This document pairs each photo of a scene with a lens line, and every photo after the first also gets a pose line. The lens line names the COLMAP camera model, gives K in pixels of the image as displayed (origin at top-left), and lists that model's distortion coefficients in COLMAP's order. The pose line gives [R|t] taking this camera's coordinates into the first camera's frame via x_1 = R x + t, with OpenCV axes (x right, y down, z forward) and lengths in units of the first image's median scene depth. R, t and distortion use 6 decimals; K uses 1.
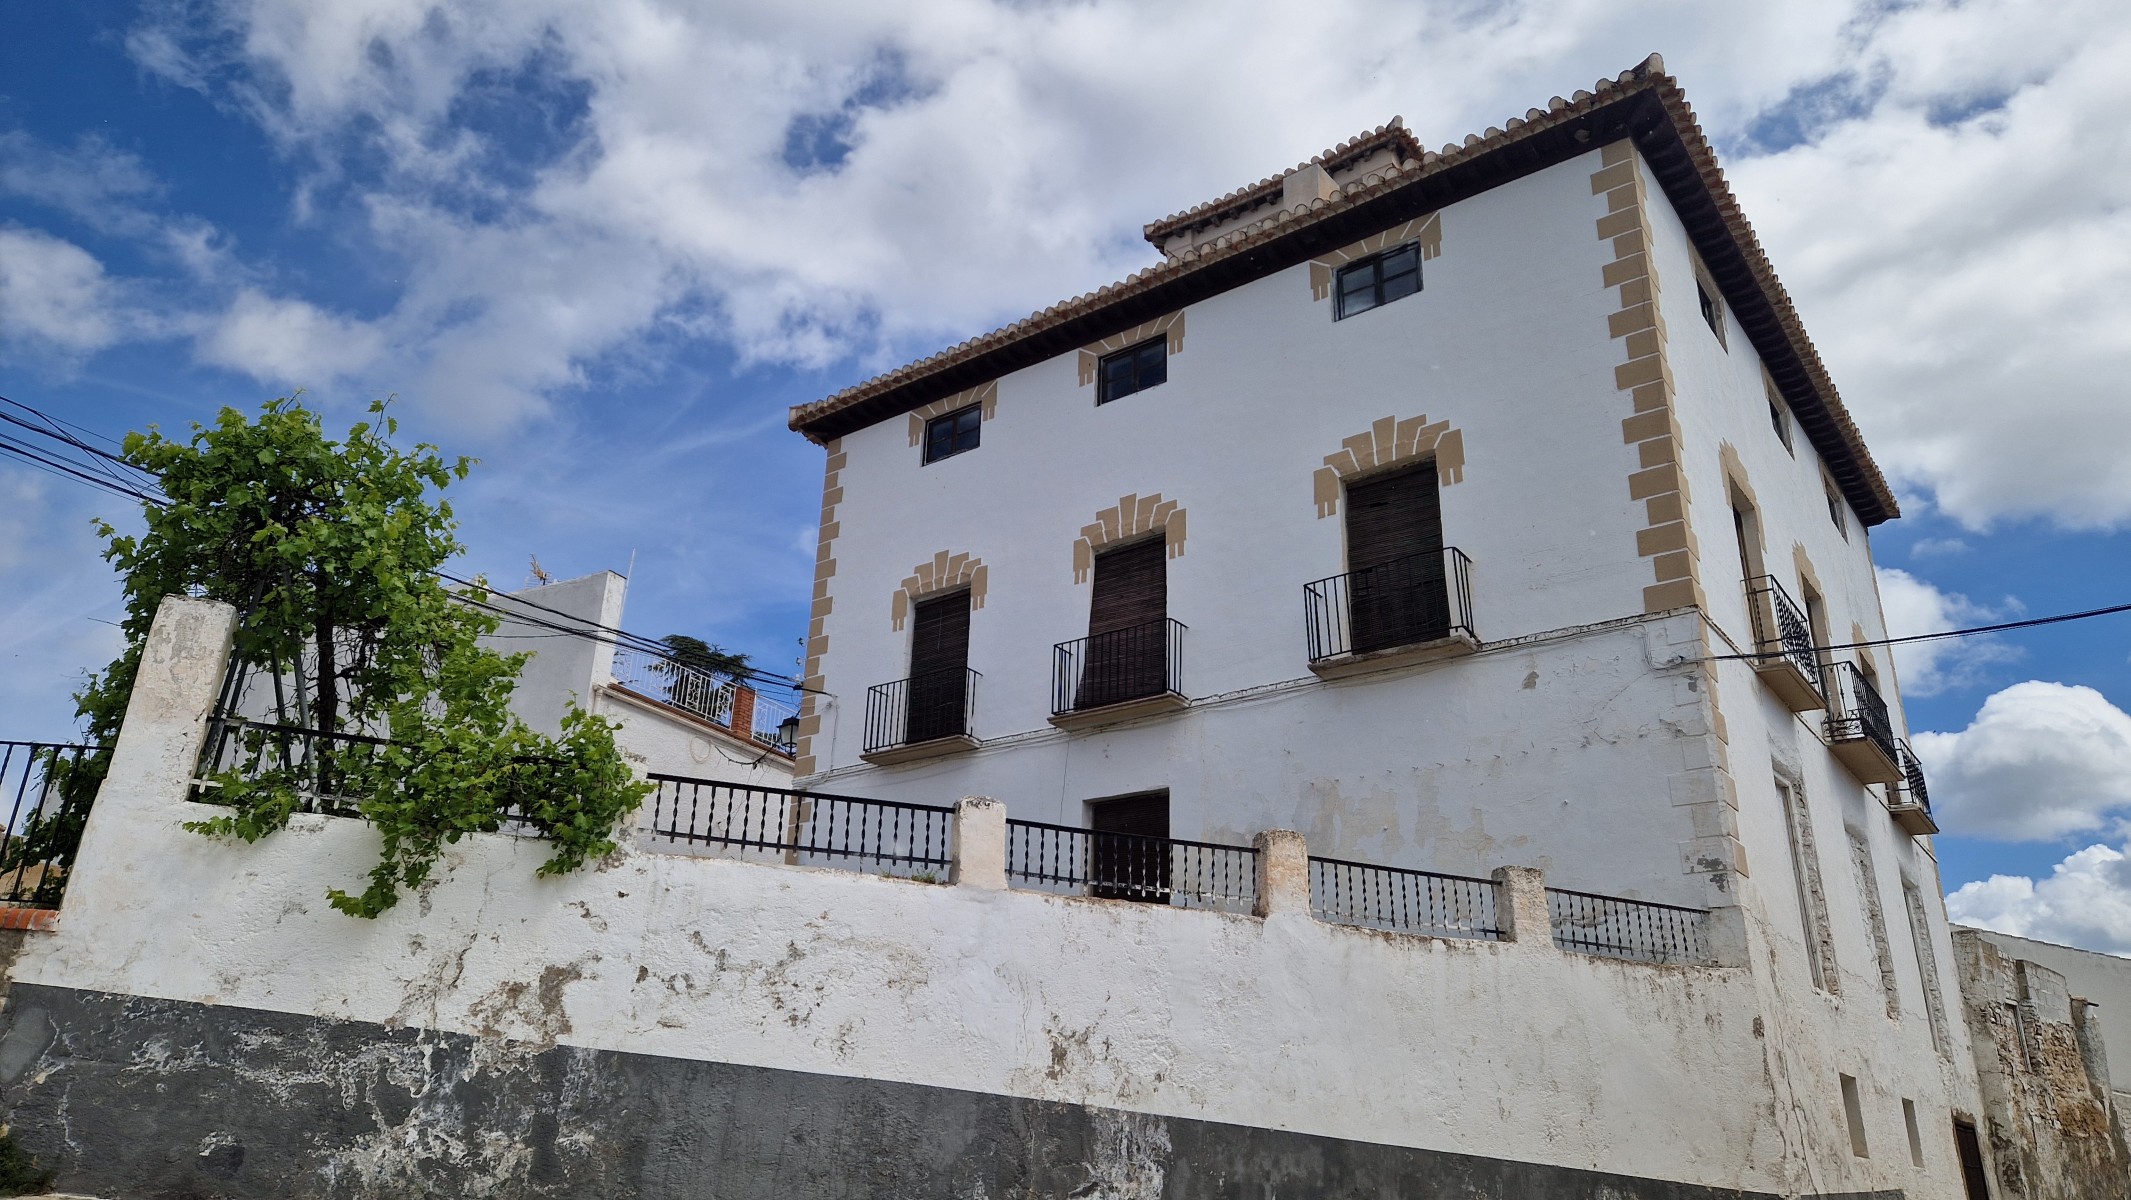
lens RADIAL K [[1425.4, 0, 1049.9], [0, 1425.4, 609.2], [0, 0, 1]] dist [0.094347, -0.086223]
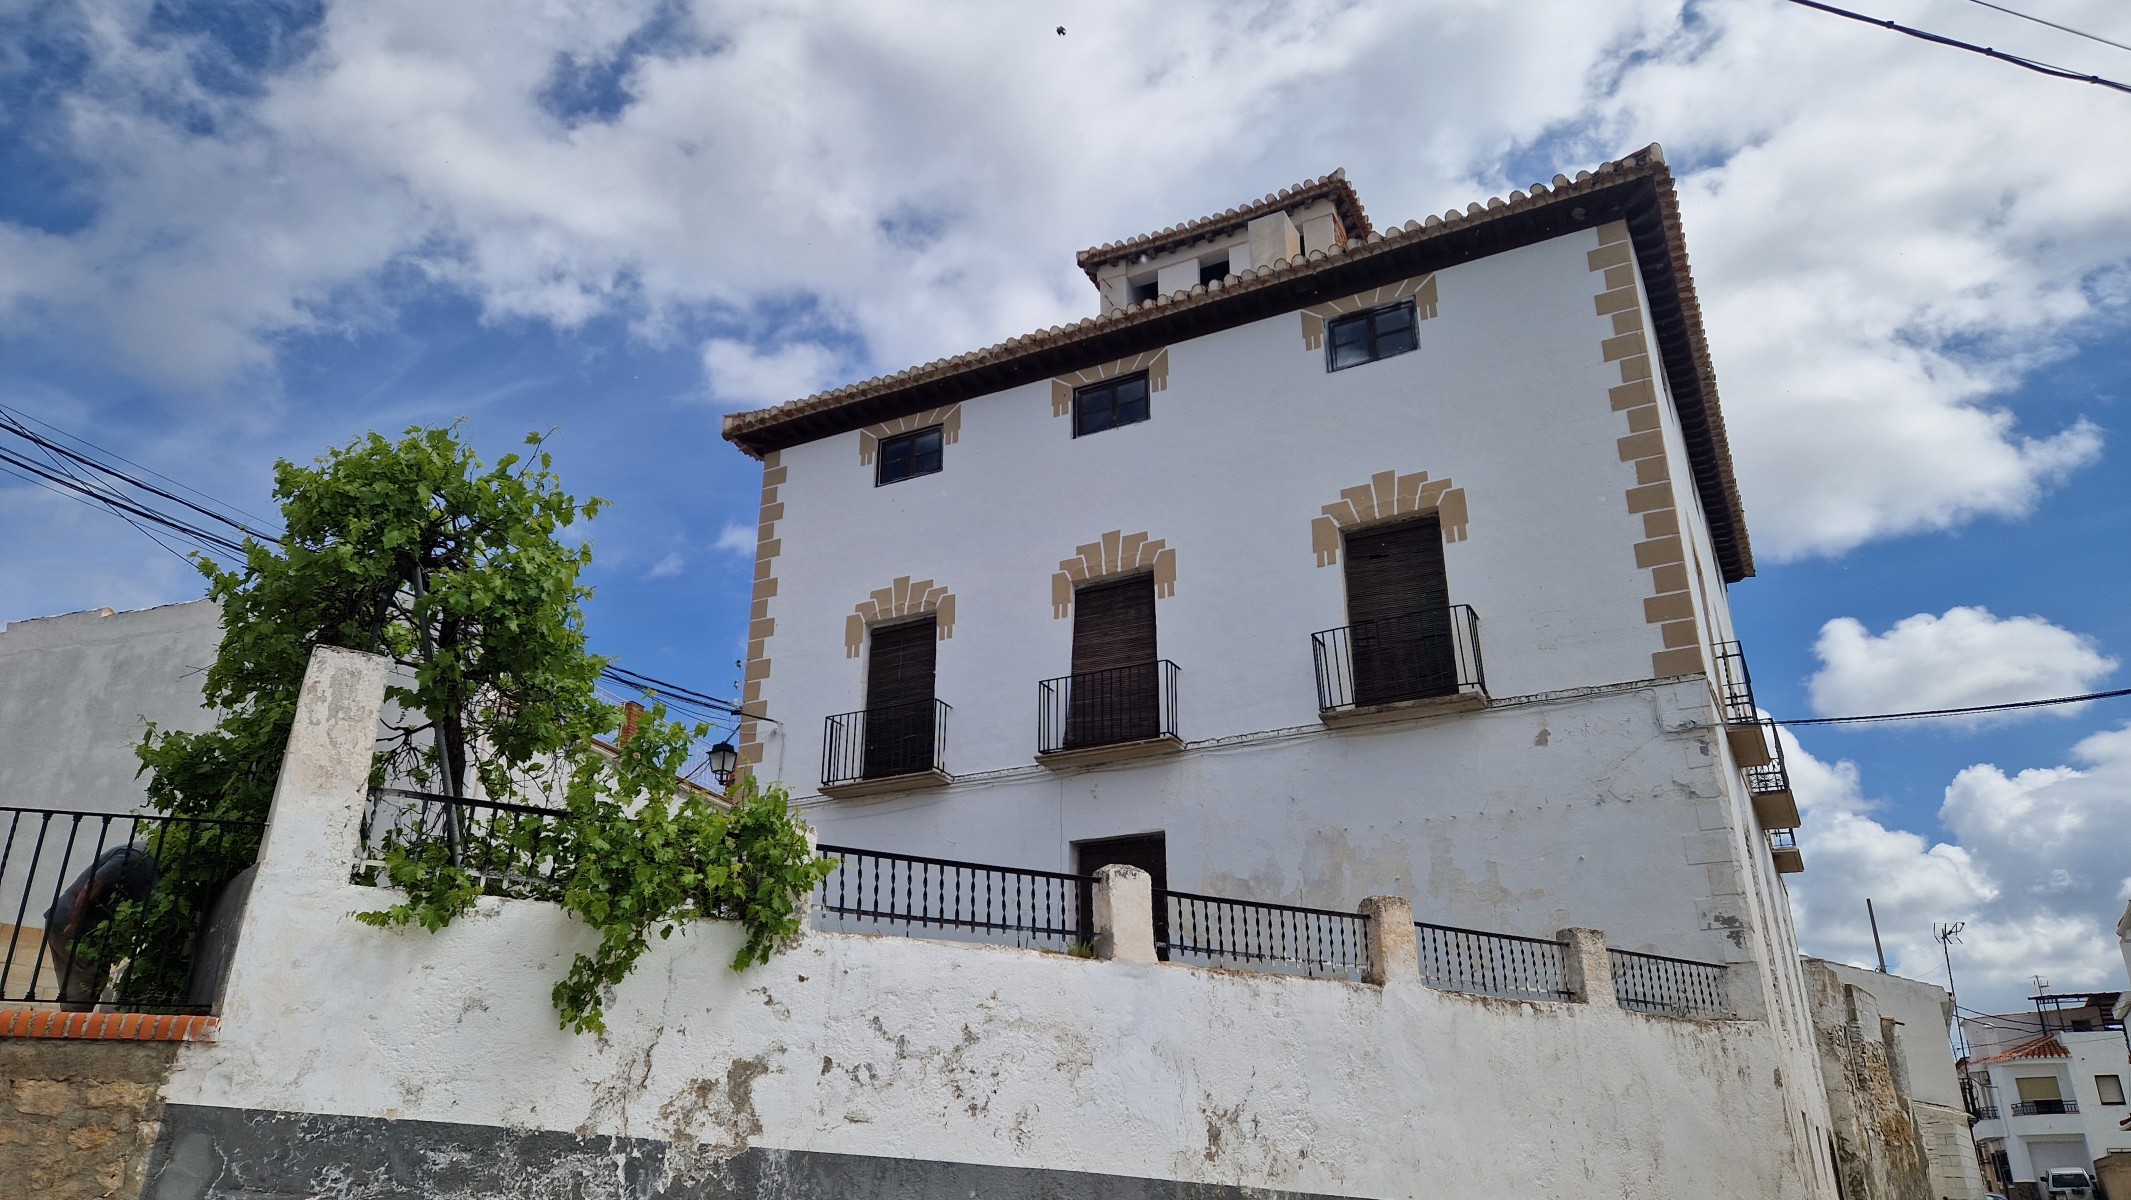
lens RADIAL K [[1425.4, 0, 1049.9], [0, 1425.4, 609.2], [0, 0, 1]] dist [0.094347, -0.086223]
pose [[0.984701, 0.035775, 0.170539, -0.207132], [-0.035909, 0.999352, -0.002300, -0.029514], [-0.170511, -0.003859, 0.985348, 0.040659]]
